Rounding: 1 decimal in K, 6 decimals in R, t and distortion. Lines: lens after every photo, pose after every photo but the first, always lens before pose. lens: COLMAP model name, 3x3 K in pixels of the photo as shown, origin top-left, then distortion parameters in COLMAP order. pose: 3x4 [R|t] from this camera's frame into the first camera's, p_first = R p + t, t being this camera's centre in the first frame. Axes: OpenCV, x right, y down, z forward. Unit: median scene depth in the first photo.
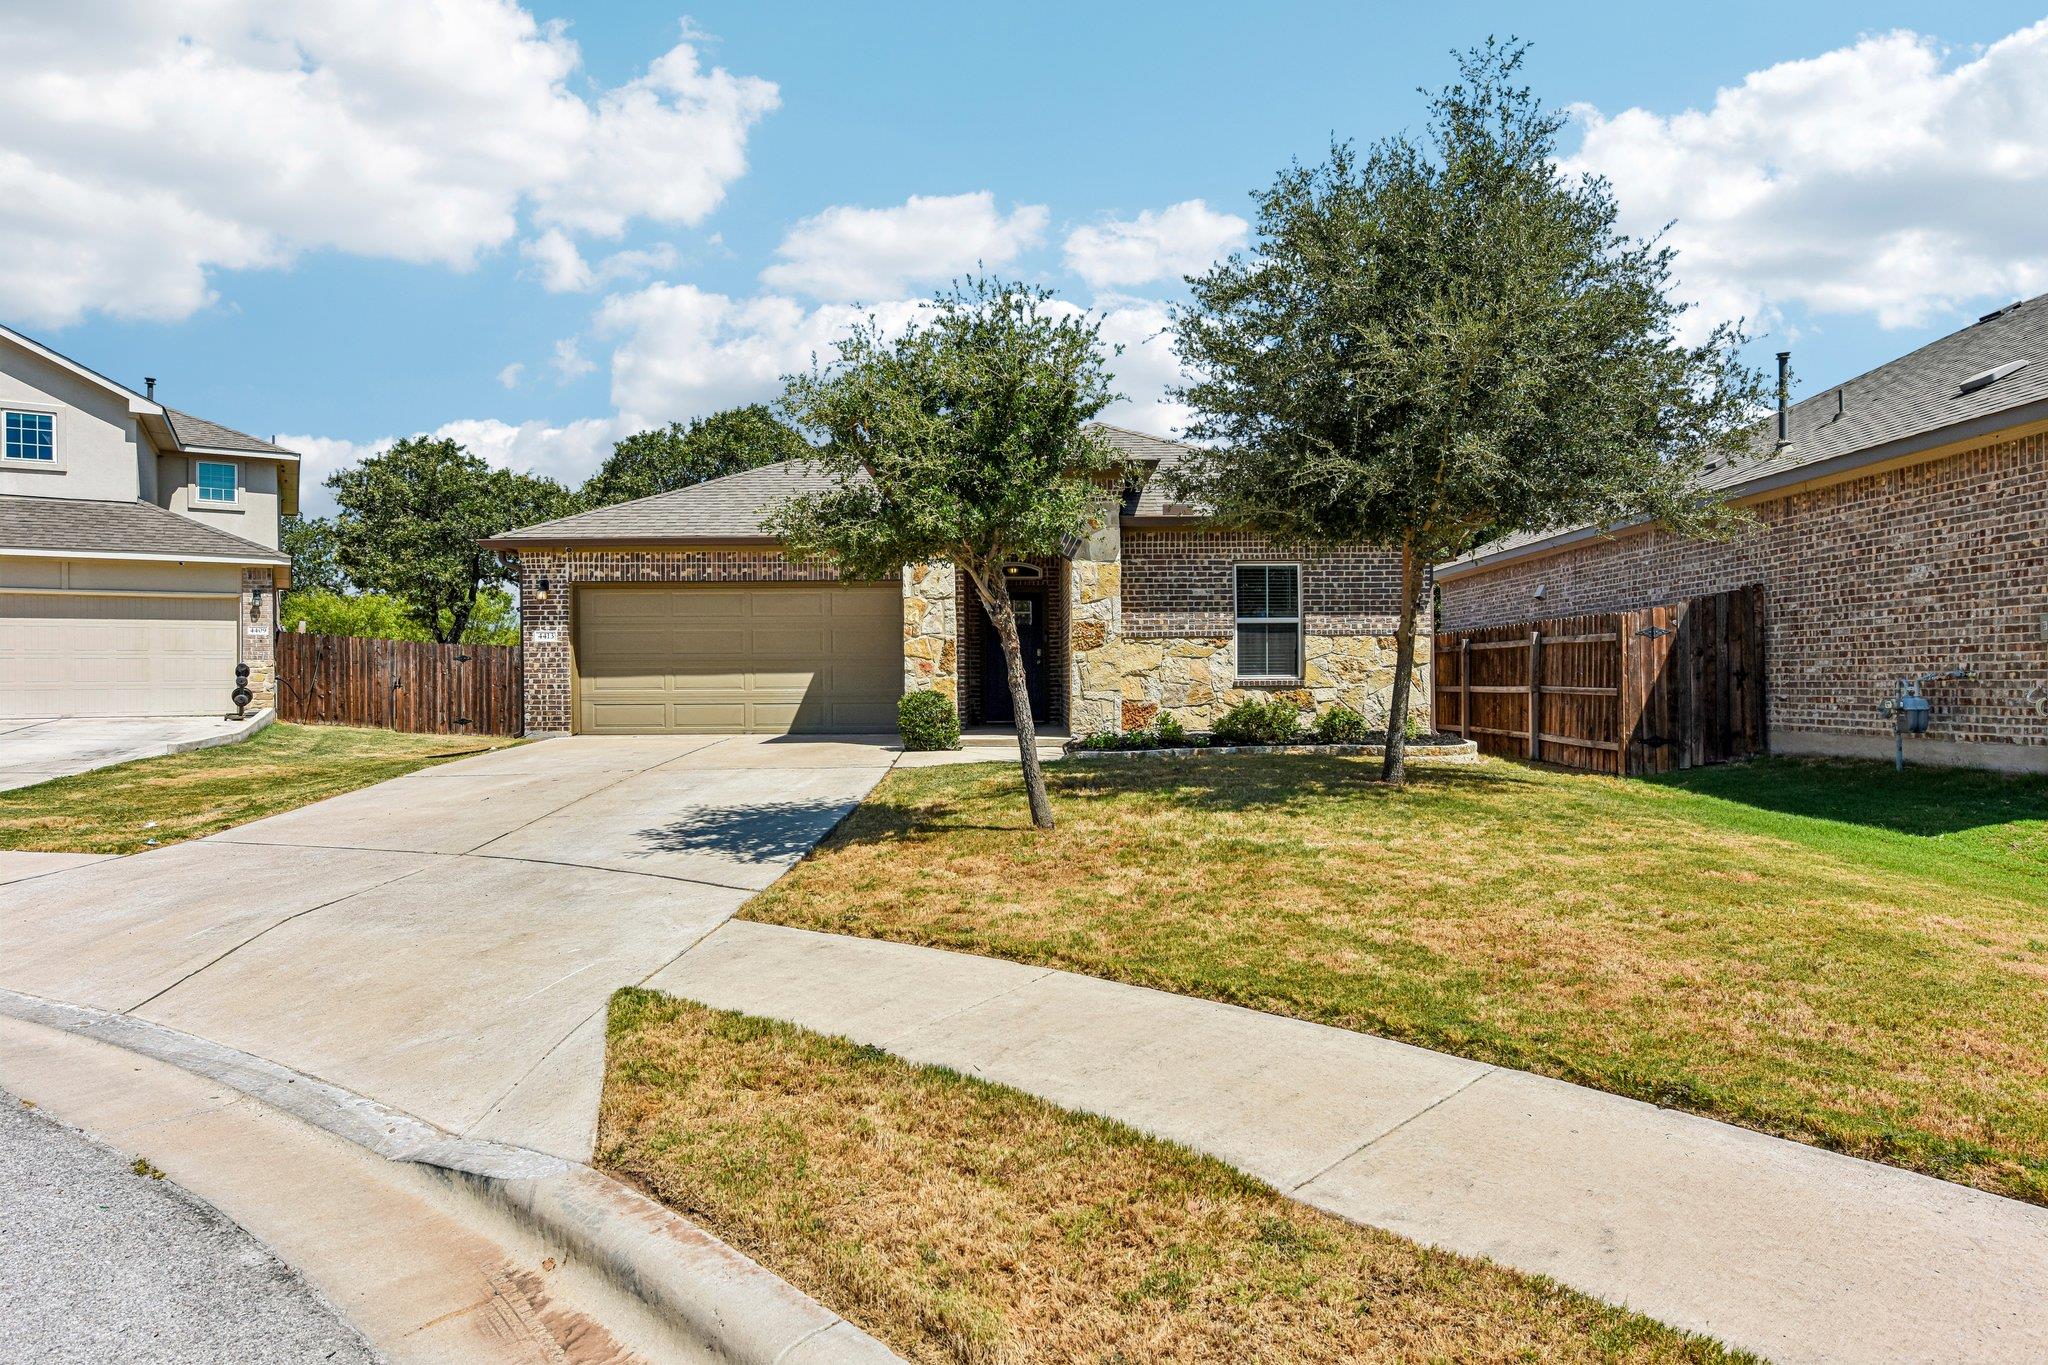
lens RADIAL K [[1182.7, 0, 1024.0], [0, 1182.7, 682.5], [0, 0, 1]] dist [-0.045800, 0.000398]
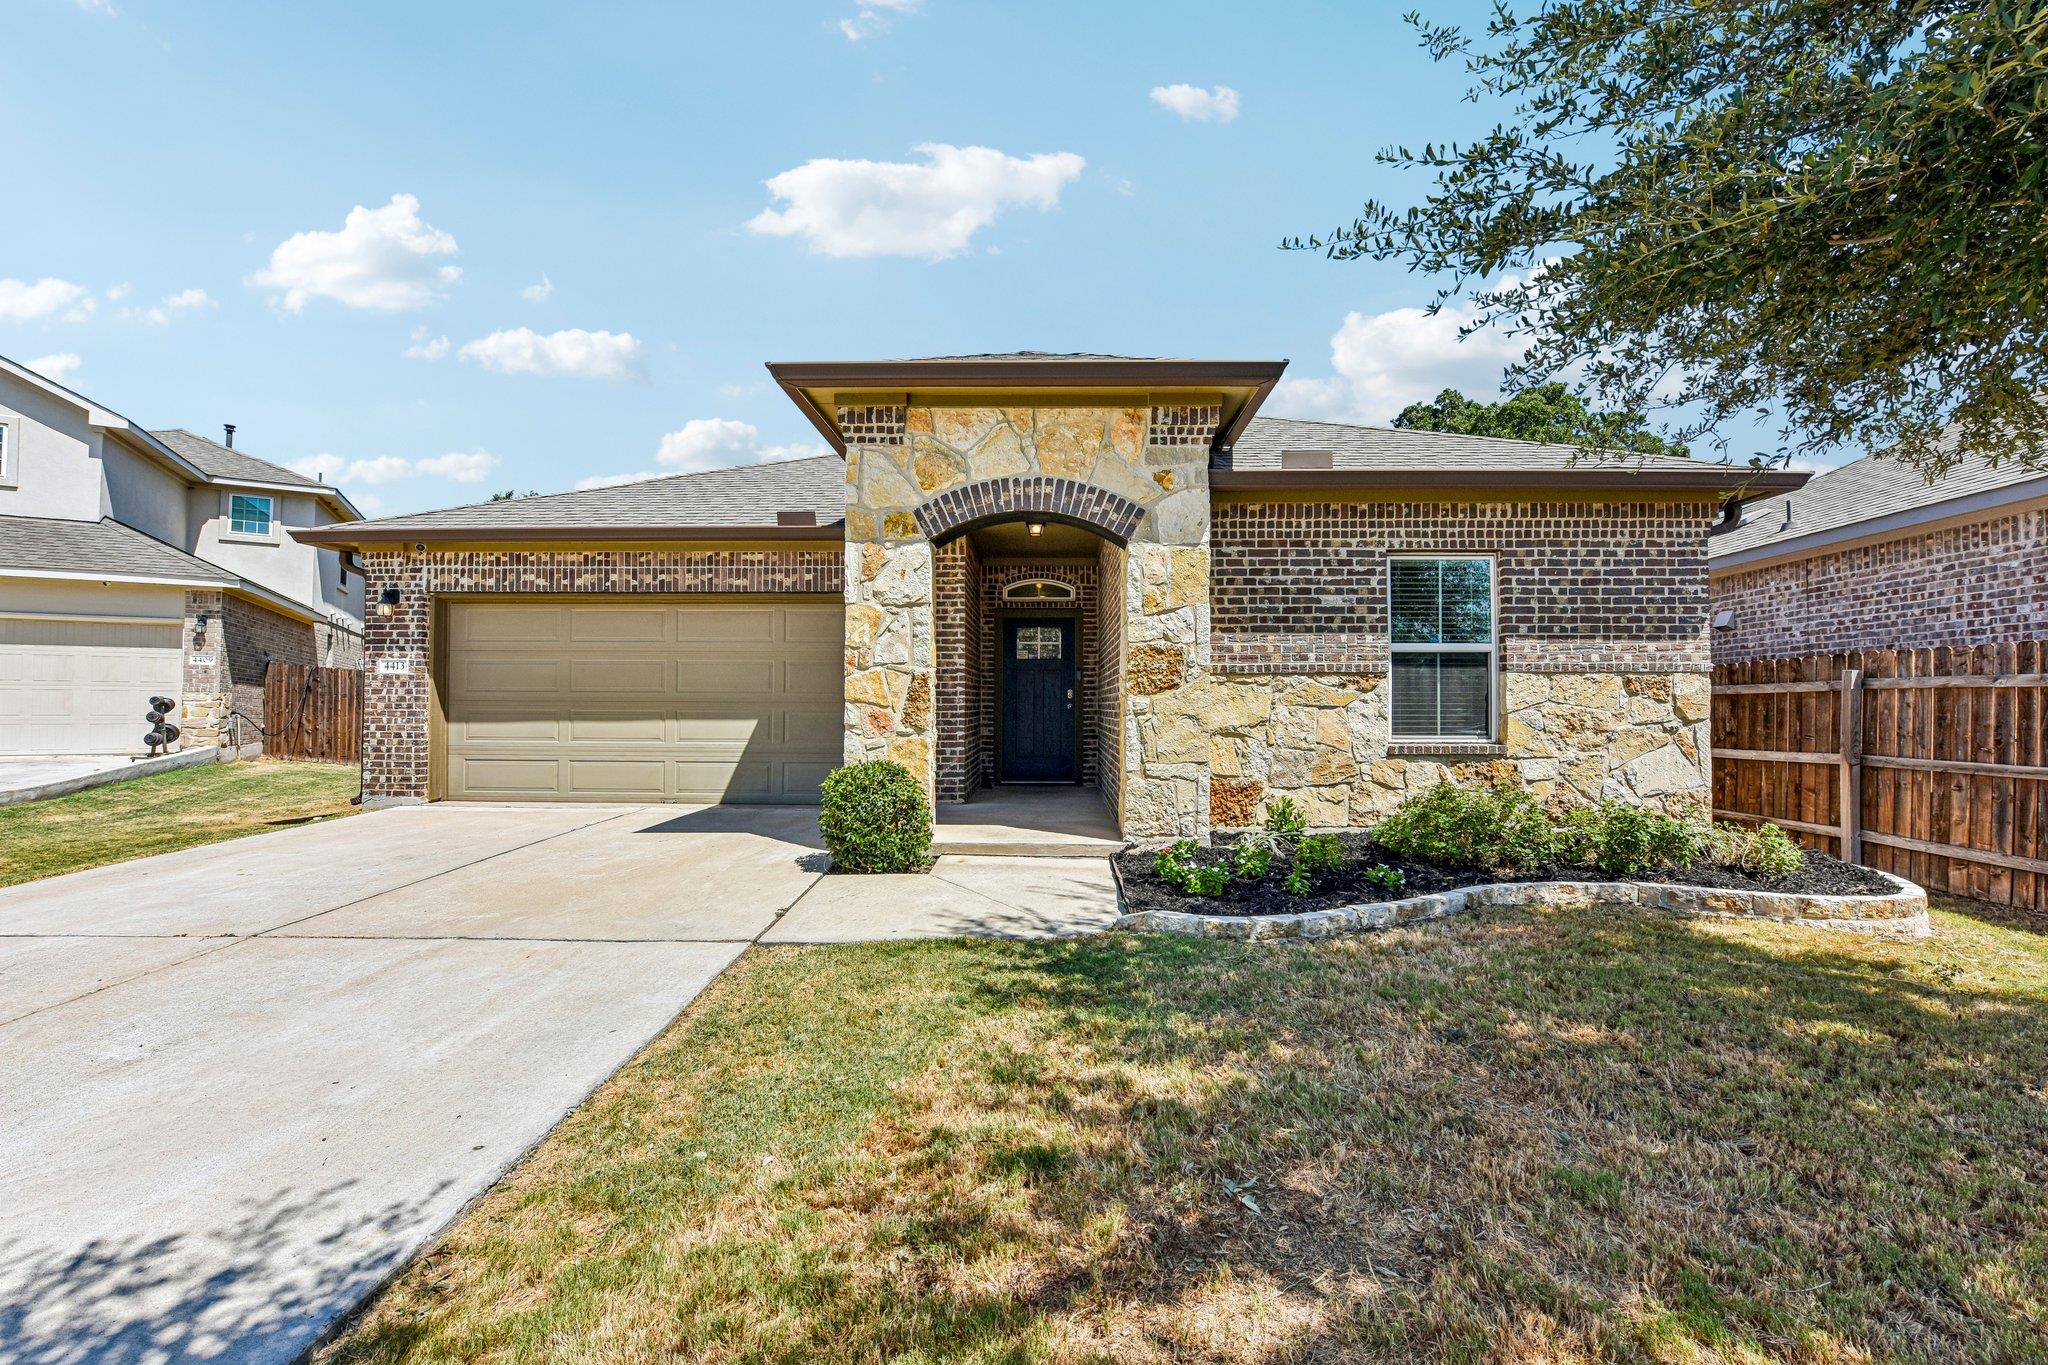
lens RADIAL K [[849.2, 0, 1024.0], [0, 849.2, 682.5], [0, 0, 1]] dist [0.001309, 0.000076]
pose [[0.999420, 0.008429, -0.032985, 0.003066], [-0.009521, 0.999407, -0.033106, -0.017627], [0.032686, 0.033401, 0.998907, 0.550925]]
